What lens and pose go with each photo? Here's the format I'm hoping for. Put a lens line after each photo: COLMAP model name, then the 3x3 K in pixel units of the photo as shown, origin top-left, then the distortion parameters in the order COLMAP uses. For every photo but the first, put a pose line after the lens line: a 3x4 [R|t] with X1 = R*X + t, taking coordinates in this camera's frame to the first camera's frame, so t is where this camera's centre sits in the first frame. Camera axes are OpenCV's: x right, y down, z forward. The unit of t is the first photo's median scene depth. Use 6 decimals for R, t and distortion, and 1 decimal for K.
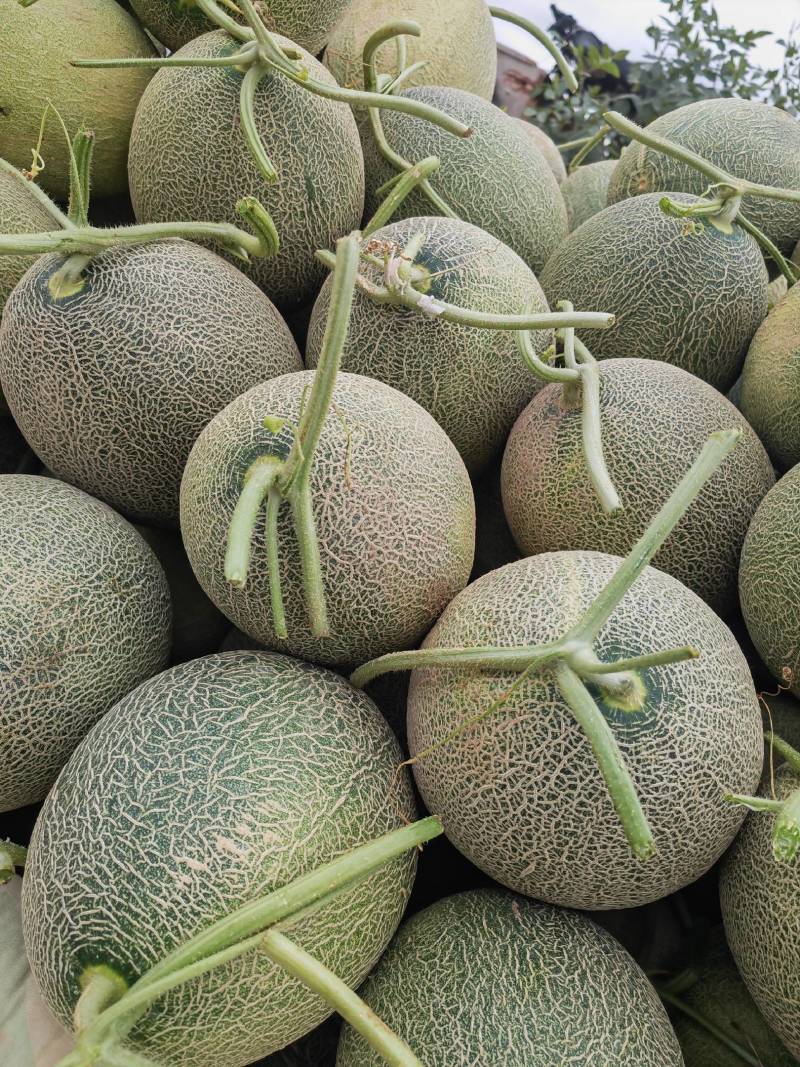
lens RADIAL K [[829.7, 0, 400.4], [0, 829.7, 533.2], [0, 0, 1]] dist [0.001983, -0.003840]
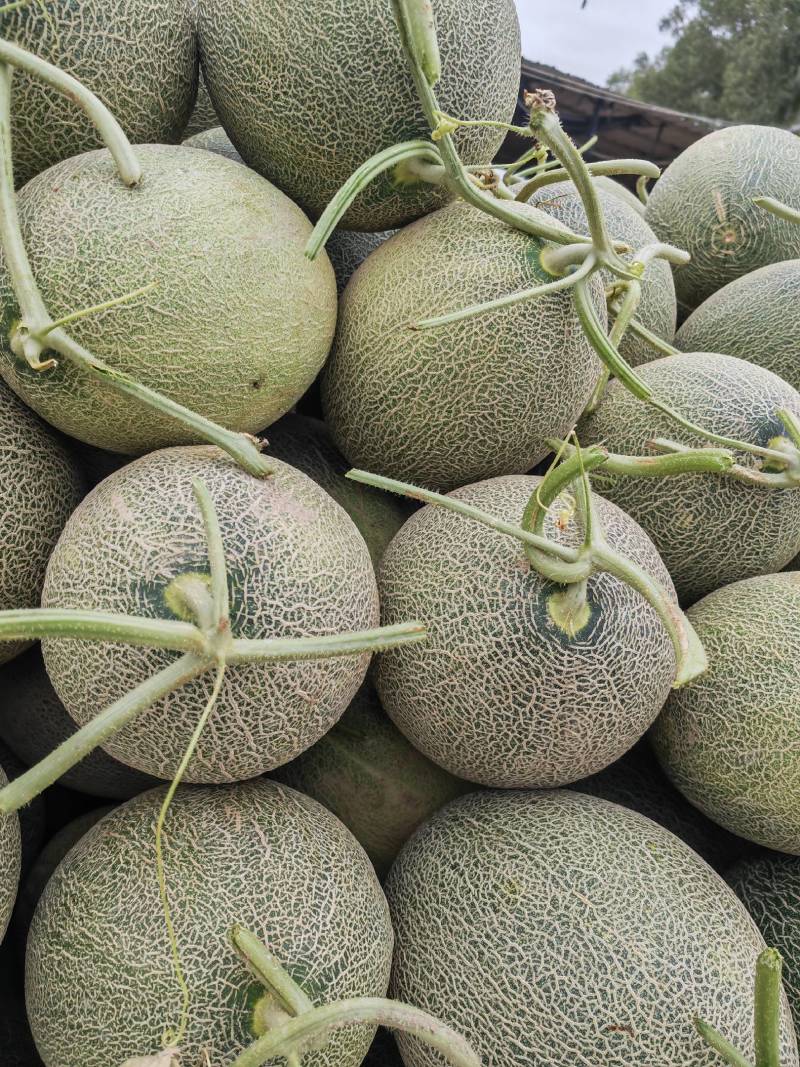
lens RADIAL K [[829.7, 0, 399.9], [0, 829.7, 533.9], [0, 0, 1]] dist [0.001983, -0.003840]
pose [[0.854906, -0.361854, 0.371750, -0.758681], [0.305682, 0.930330, 0.202595, -0.543026], [-0.419160, -0.059562, 0.905957, 0.283830]]
